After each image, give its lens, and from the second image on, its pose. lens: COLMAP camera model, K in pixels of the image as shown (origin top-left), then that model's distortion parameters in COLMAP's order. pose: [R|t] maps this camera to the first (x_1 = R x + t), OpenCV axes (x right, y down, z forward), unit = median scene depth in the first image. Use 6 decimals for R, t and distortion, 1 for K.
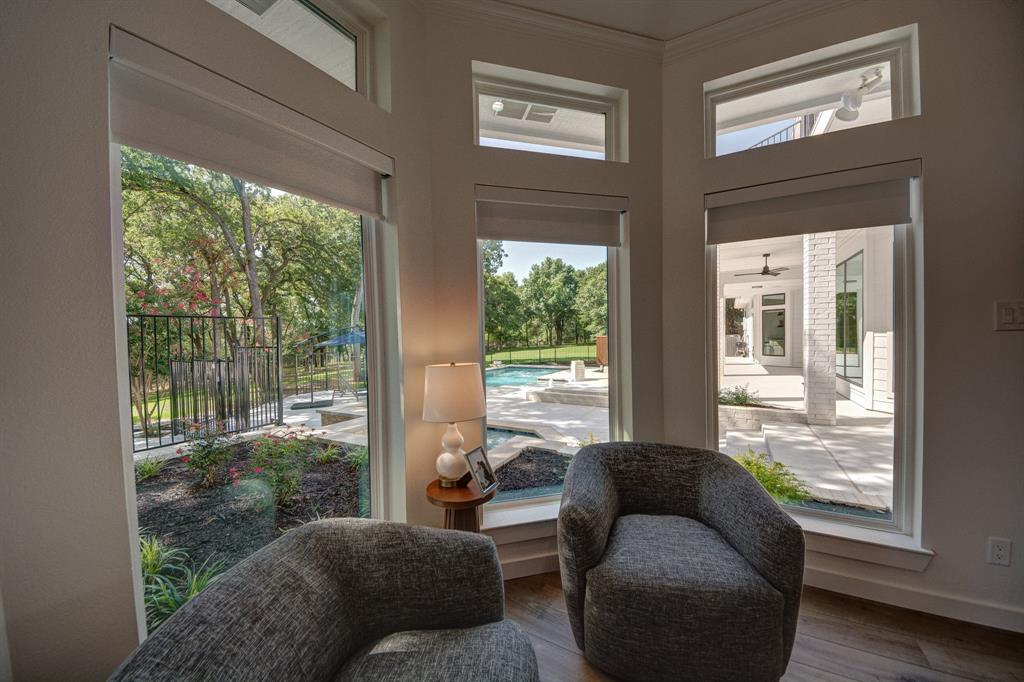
lens RADIAL K [[371.7, 0, 520.7], [0, 371.7, 341.9], [0, 0, 1]] dist [0.048721, -0.029972]
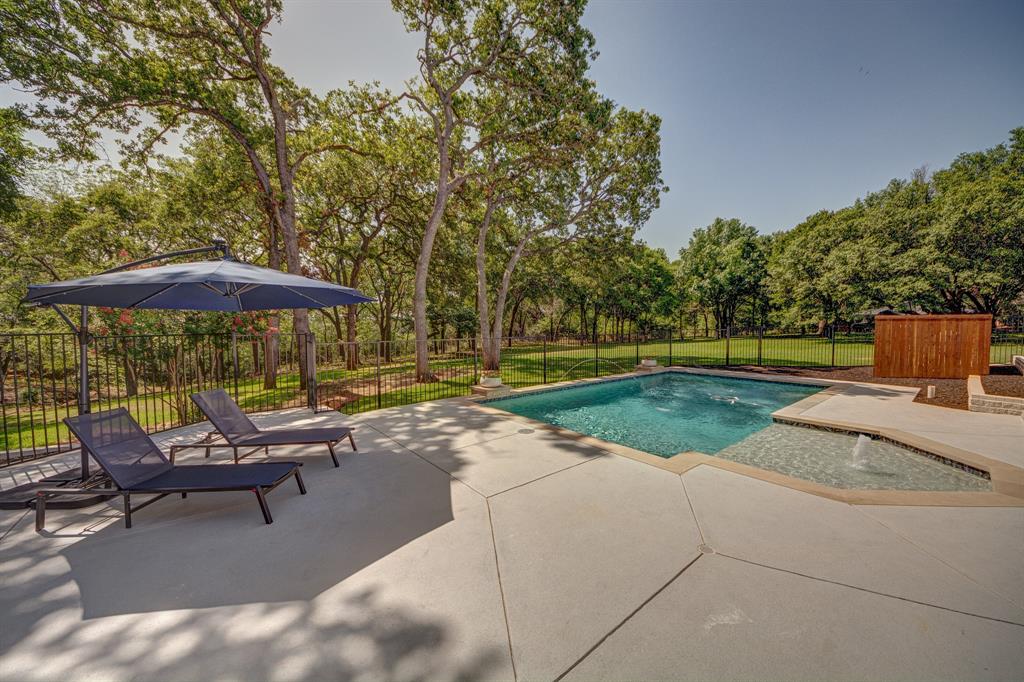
lens RADIAL K [[372.6, 0, 519.1], [0, 372.6, 338.2], [0, 0, 1]] dist [0.009193, -0.008208]
pose [[0.930728, 0.031542, -0.364349, -0.017552], [-0.025601, 0.999449, 0.021127, 0.005656], [0.364815, -0.010336, 0.931023, 0.173160]]
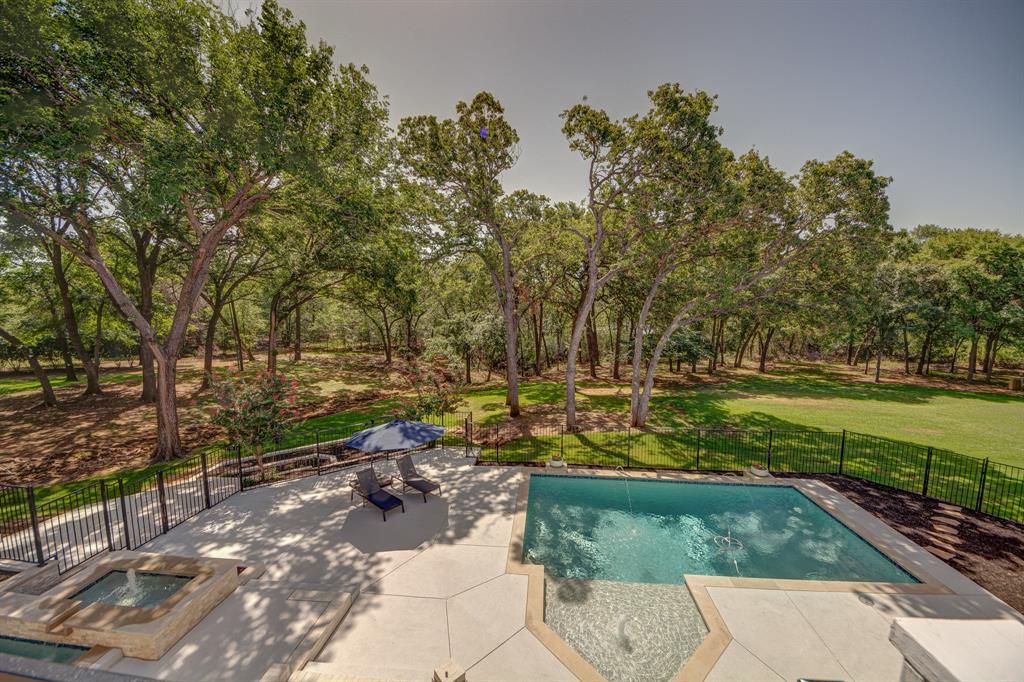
lens RADIAL K [[368.4, 0, 519.0], [0, 368.4, 345.2], [0, 0, 1]] dist [0.040215, -0.026662]
pose [[0.418596, 0.121099, -0.900063, 0.104079], [-0.033509, 0.992454, 0.117946, -0.071368], [0.907554, -0.019212, 0.419495, 0.195318]]
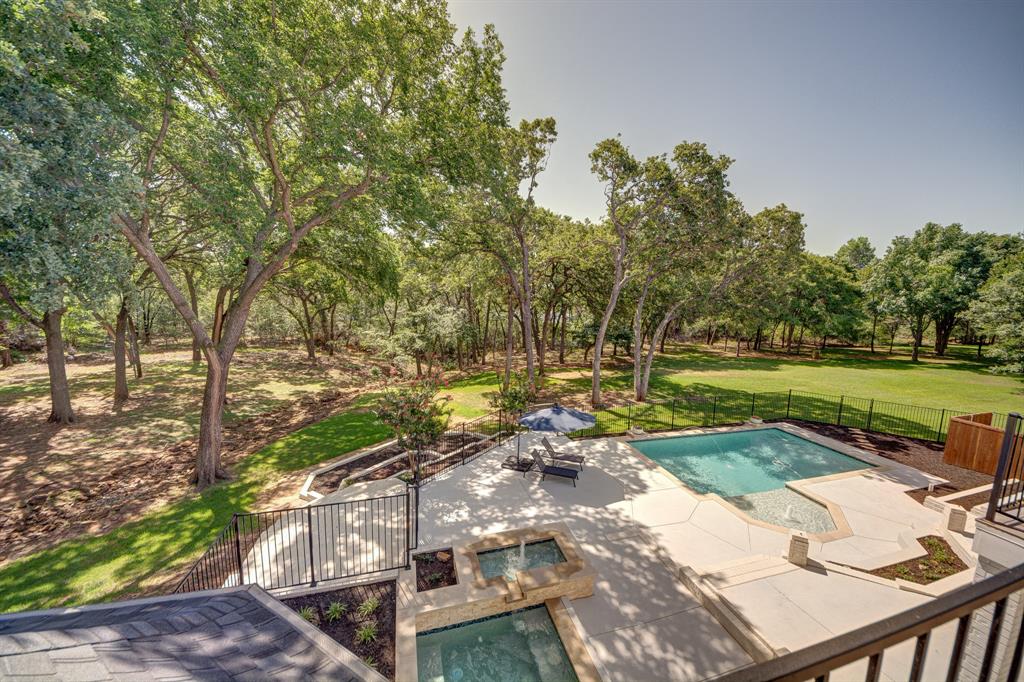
lens RADIAL K [[375.2, 0, 519.2], [0, 375.2, 341.1], [0, 0, 1]] dist [0.026275, -0.018463]
pose [[0.711426, 0.128540, -0.690906, 0.047039], [-0.054305, 0.990246, 0.128312, -0.077243], [0.700660, -0.053765, 0.711467, 0.034966]]
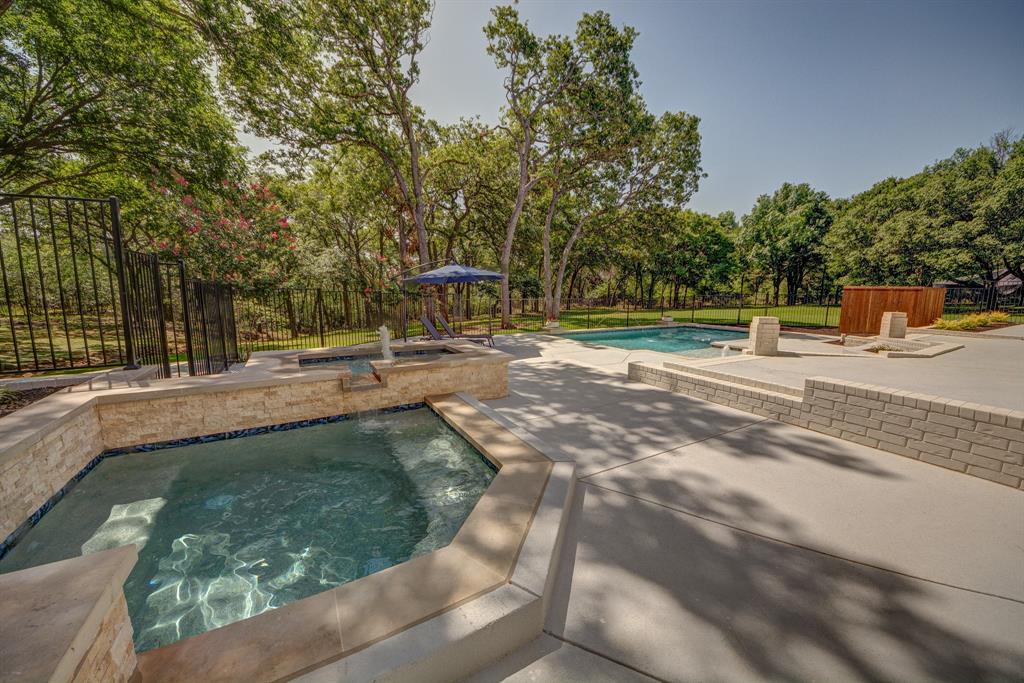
lens RADIAL K [[371.7, 0, 520.7], [0, 371.7, 342.4], [0, 0, 1]] dist [0.048721, -0.029972]
pose [[0.862511, 0.100339, -0.495991, 0.026367], [-0.040153, 0.990625, 0.130578, 0.006479], [0.504443, -0.092709, 0.858453, 0.077010]]
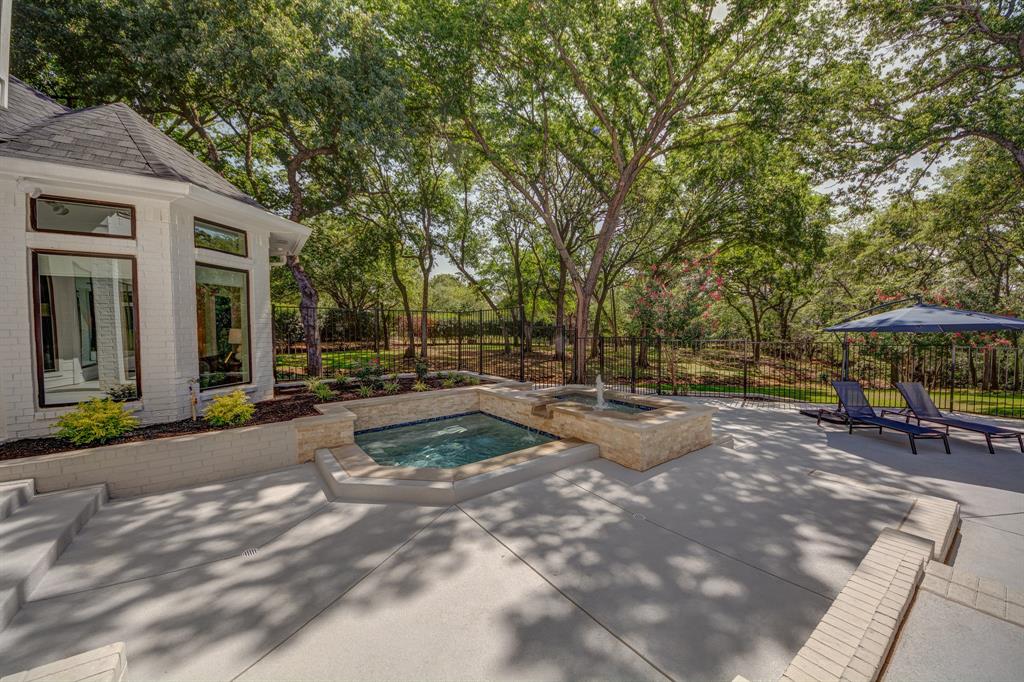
lens RADIAL K [[372.6, 0, 519.1], [0, 372.6, 338.2], [0, 0, 1]] dist [0.009193, -0.008208]
pose [[-0.410186, 0.054407, -0.910378, 0.060806], [-0.006966, 0.998003, 0.062783, -0.002076], [0.911975, 0.032095, -0.408988, 0.152957]]
